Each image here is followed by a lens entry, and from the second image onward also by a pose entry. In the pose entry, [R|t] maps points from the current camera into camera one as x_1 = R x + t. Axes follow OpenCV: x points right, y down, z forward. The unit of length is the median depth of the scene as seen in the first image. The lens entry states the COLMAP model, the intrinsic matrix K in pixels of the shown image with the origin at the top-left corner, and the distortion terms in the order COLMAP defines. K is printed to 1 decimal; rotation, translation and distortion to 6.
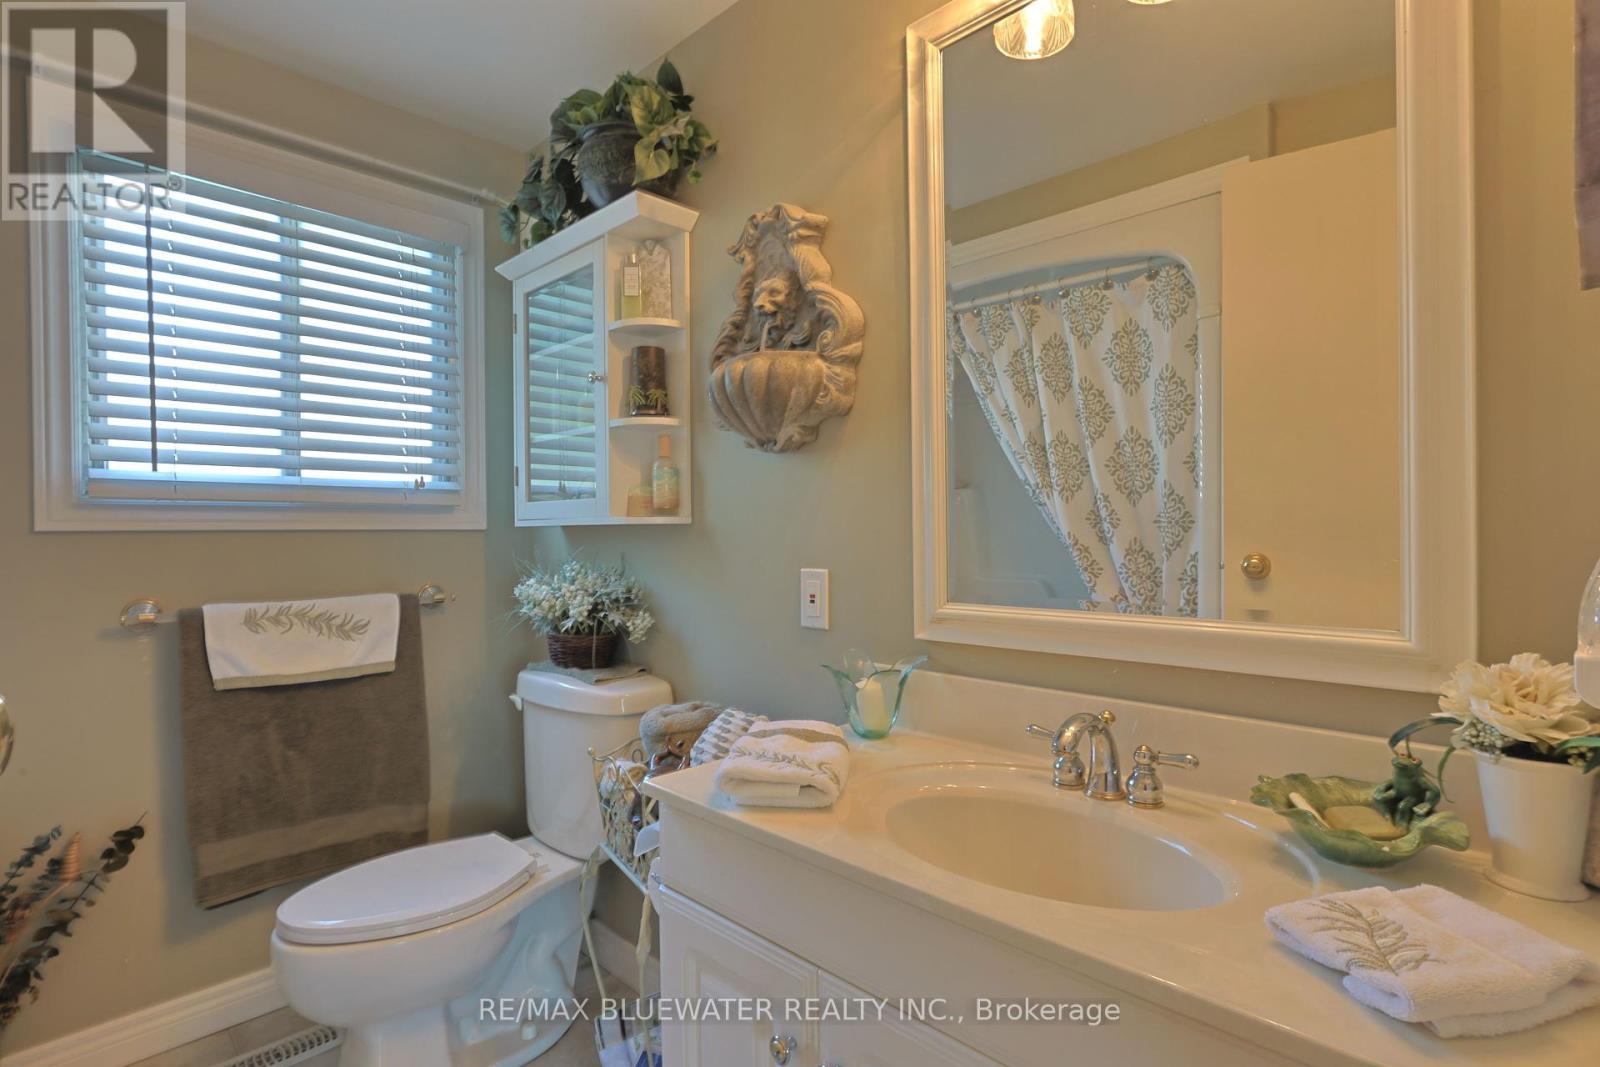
lens RADIAL K [[801.8, 0, 791.7], [0, 801.8, 538.2], [0, 0, 1]] dist [0.004078, 0.000009]
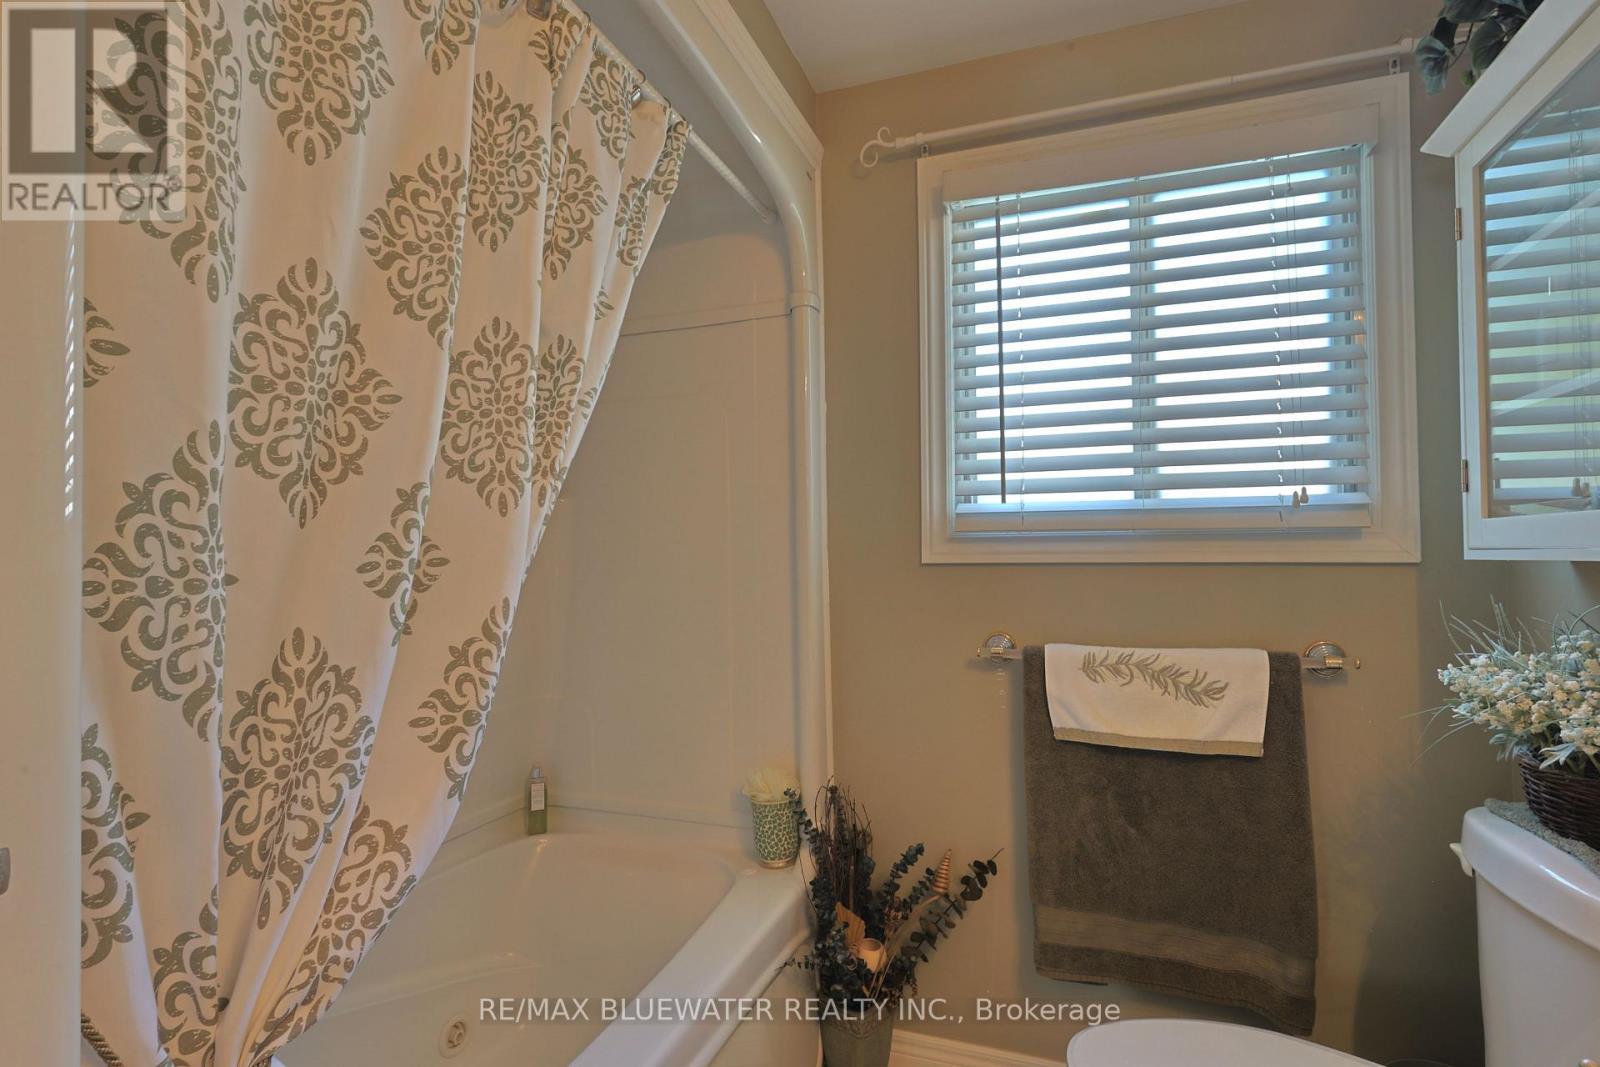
lens RADIAL K [[801.8, 0, 791.7], [0, 801.8, 538.2], [0, 0, 1]] dist [0.004078, 0.000009]
pose [[0.434659, -0.012407, -0.900509, -0.022575], [-0.001554, 0.999893, -0.014527, -0.023882], [0.900594, 0.007714, 0.434594, 0.316504]]
